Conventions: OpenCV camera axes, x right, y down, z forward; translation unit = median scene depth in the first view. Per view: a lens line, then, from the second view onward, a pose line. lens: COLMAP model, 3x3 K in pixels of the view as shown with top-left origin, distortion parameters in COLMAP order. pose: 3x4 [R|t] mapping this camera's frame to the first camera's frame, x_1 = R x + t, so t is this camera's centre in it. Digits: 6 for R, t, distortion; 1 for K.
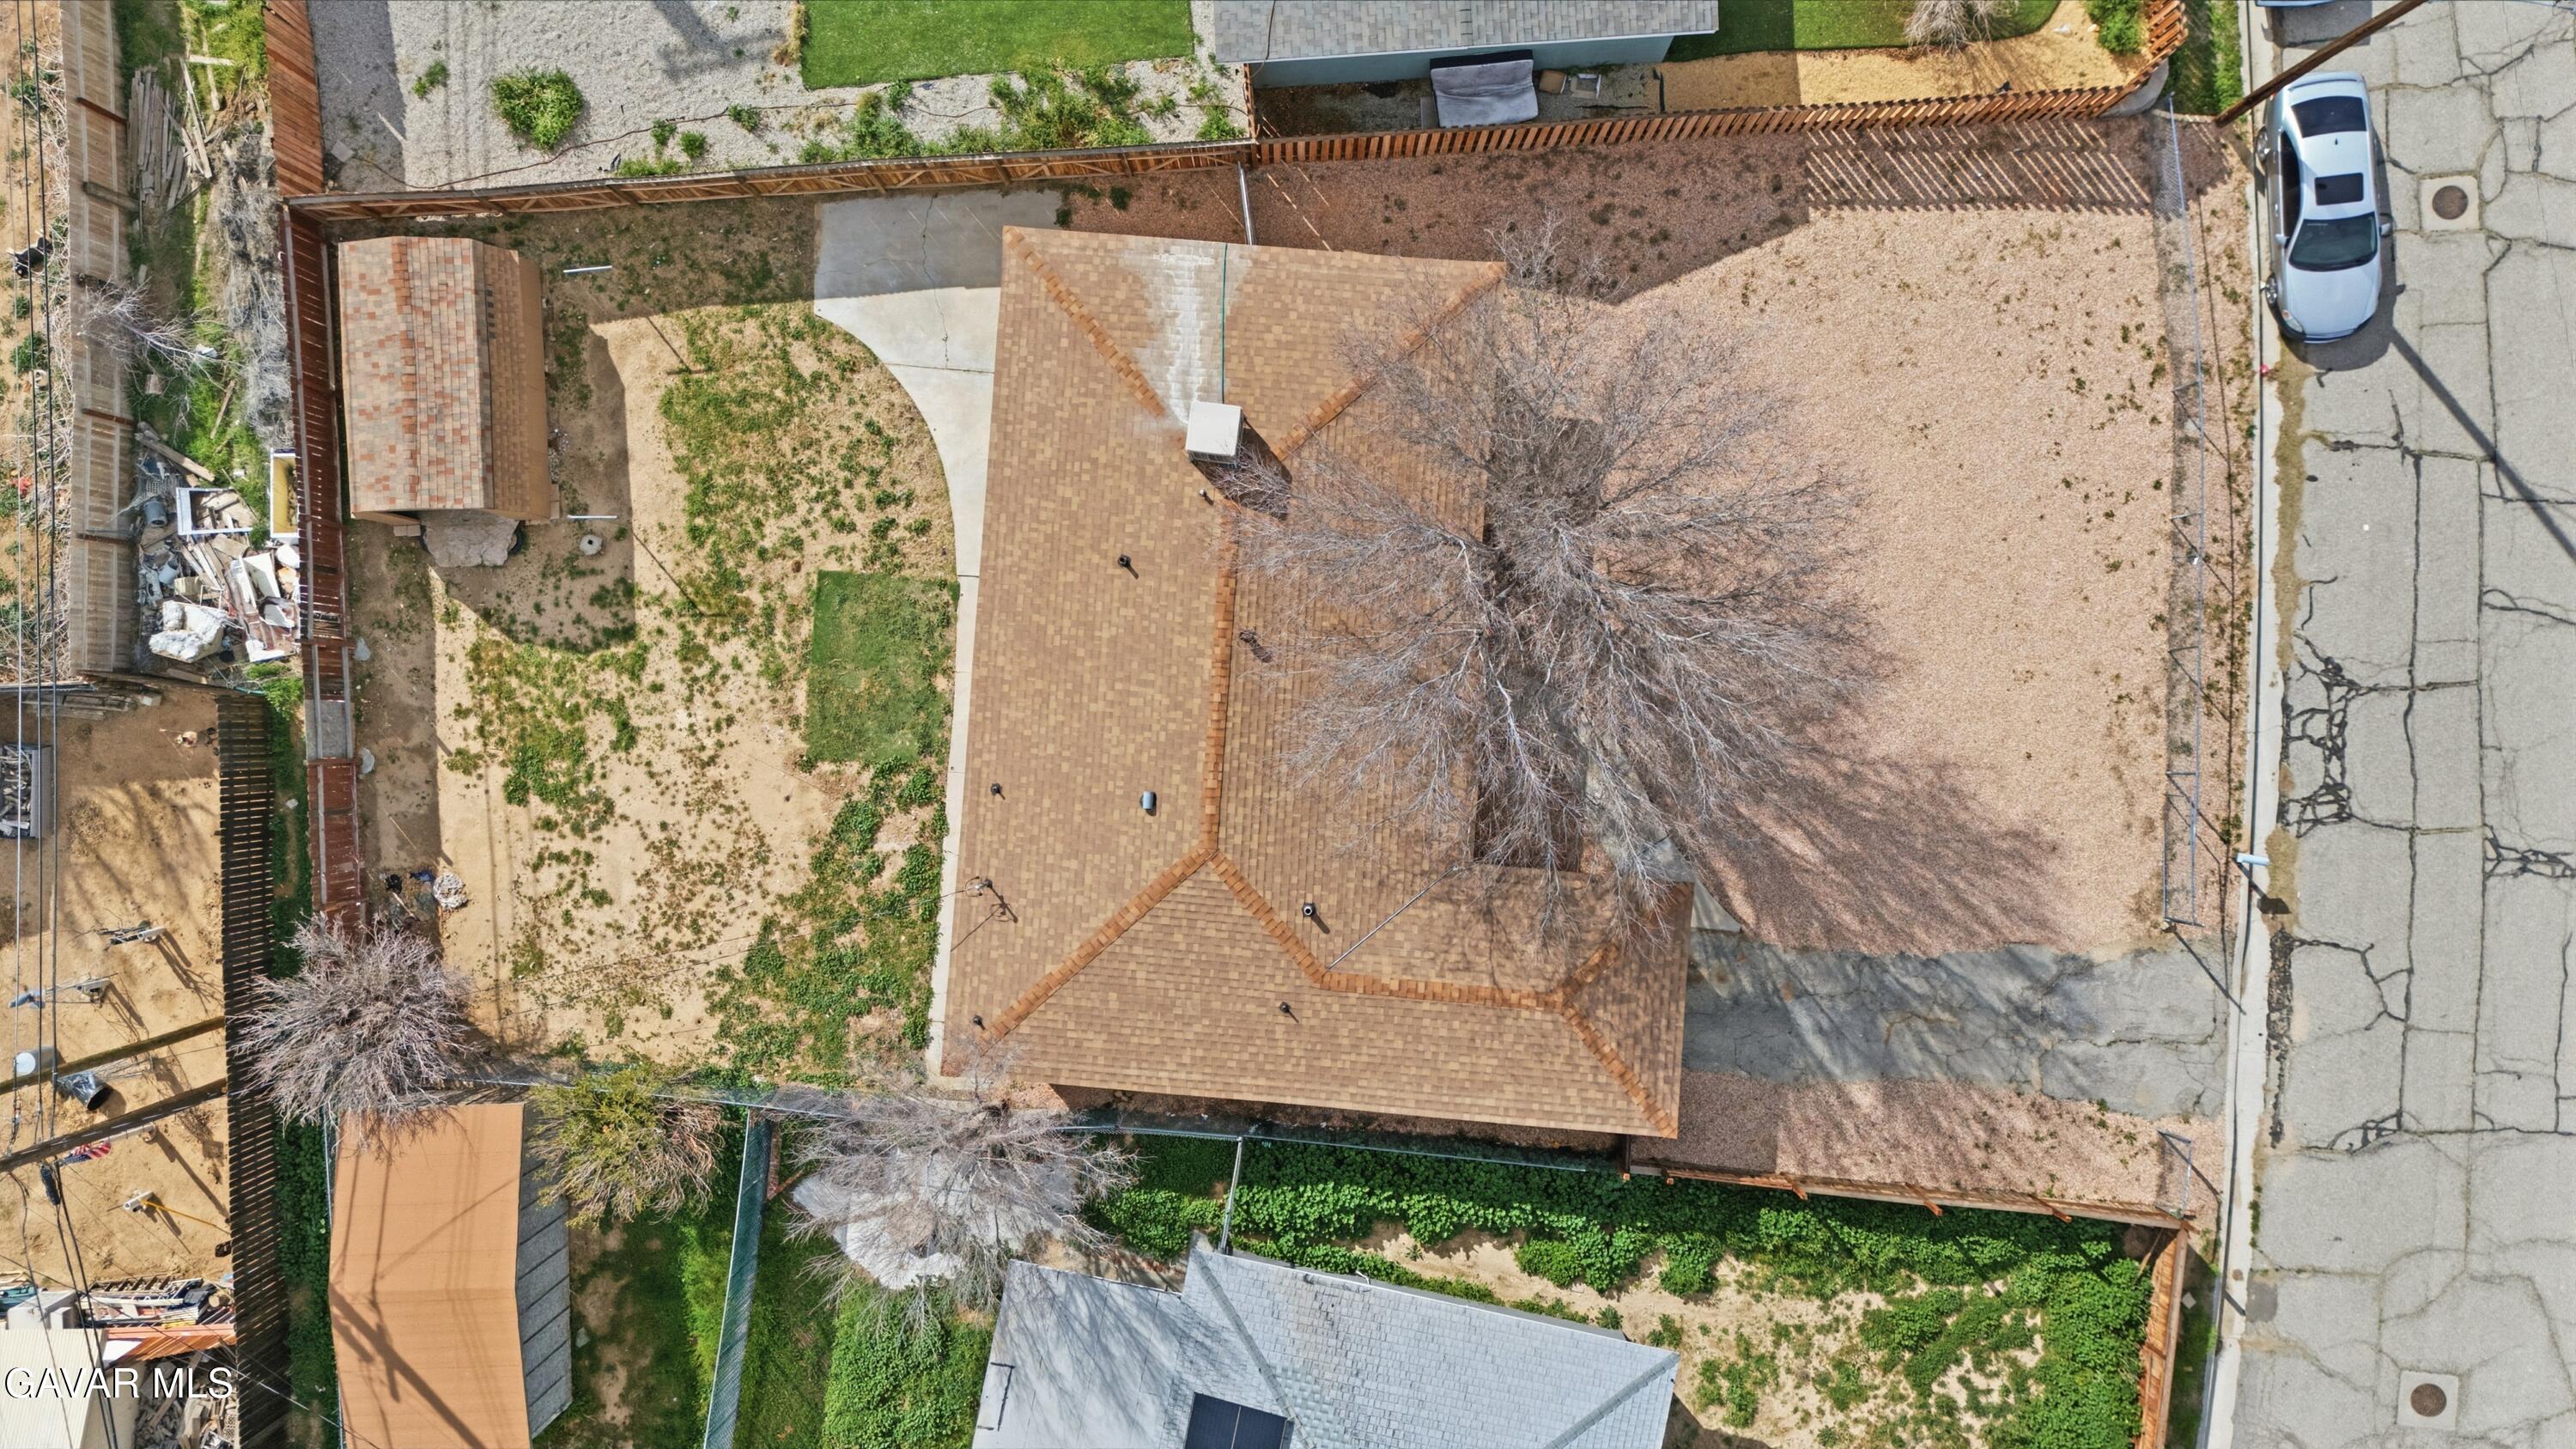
lens RADIAL K [[1891.6, 0, 1285.9], [0, 1891.6, 720.5], [0, 0, 1]] dist [0.064301, -0.041453]
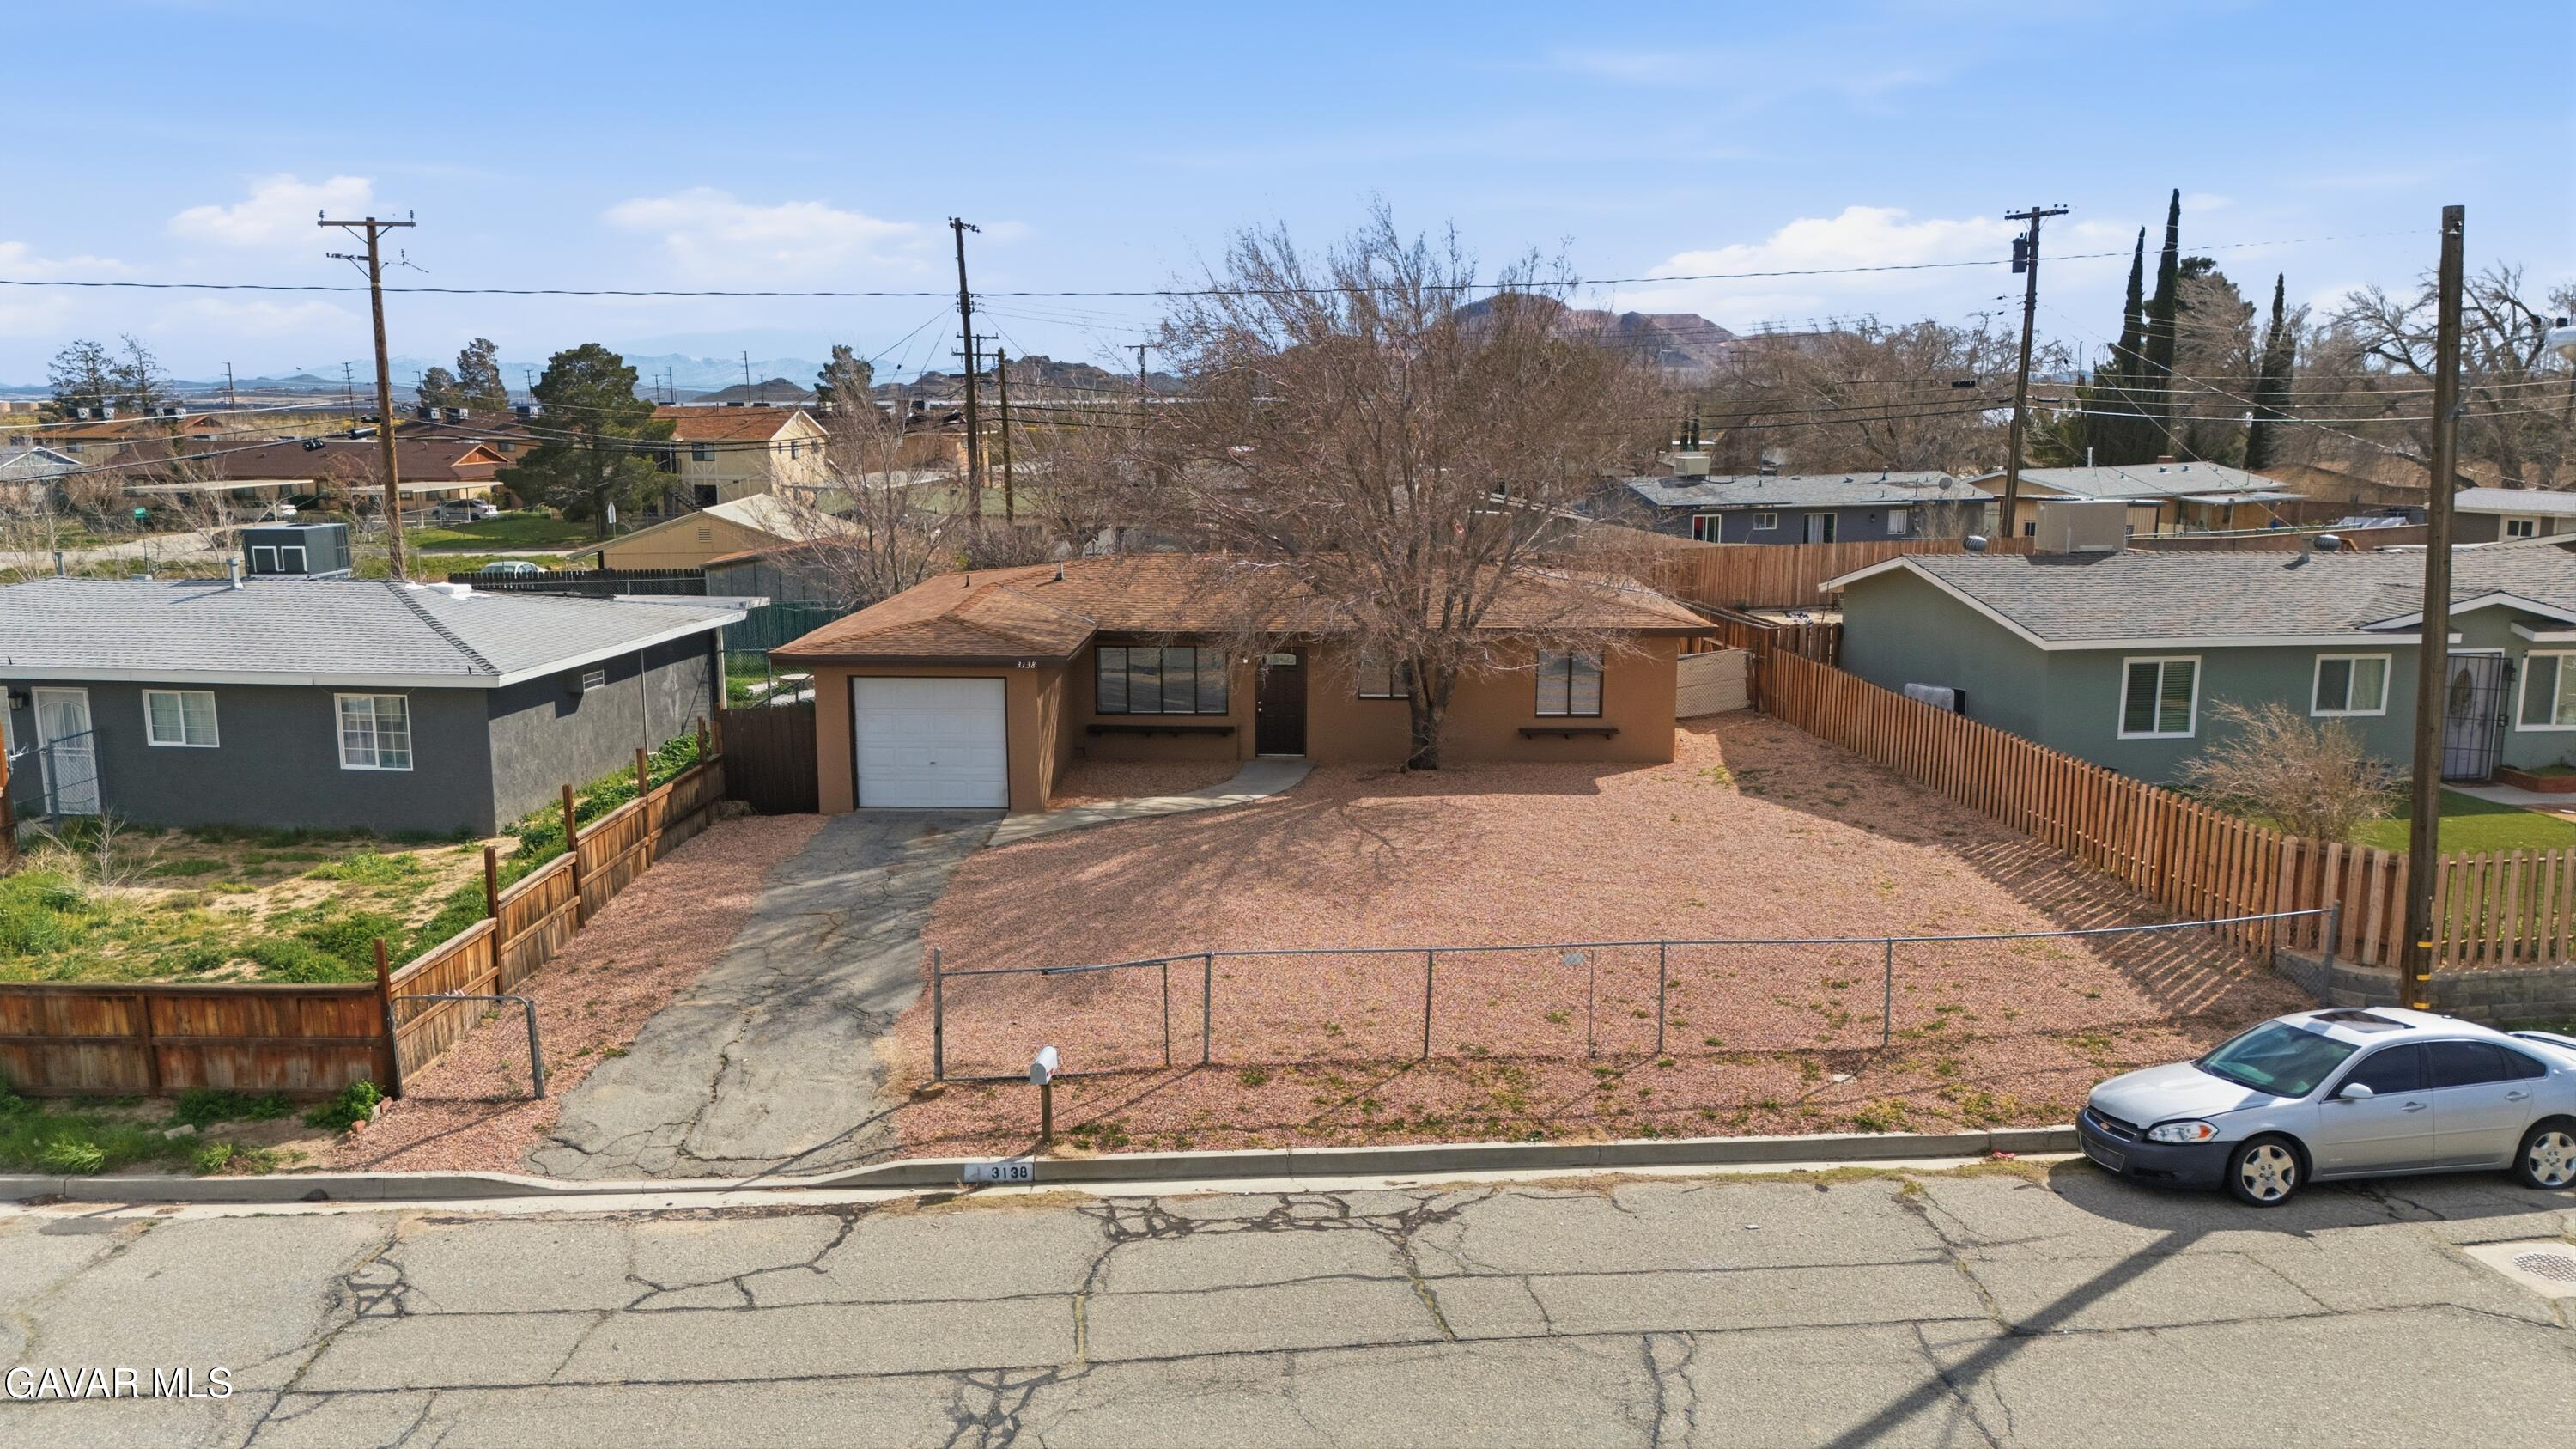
lens RADIAL K [[1891.6, 0, 1275.6], [0, 1891.6, 716.2], [0, 0, 1]] dist [0.064301, -0.041453]
pose [[0.059416, 0.187169, -0.980529, 0.976568], [-0.998214, 0.004997, -0.059534, 0.039417], [-0.006244, 0.982315, 0.187132, 0.797214]]
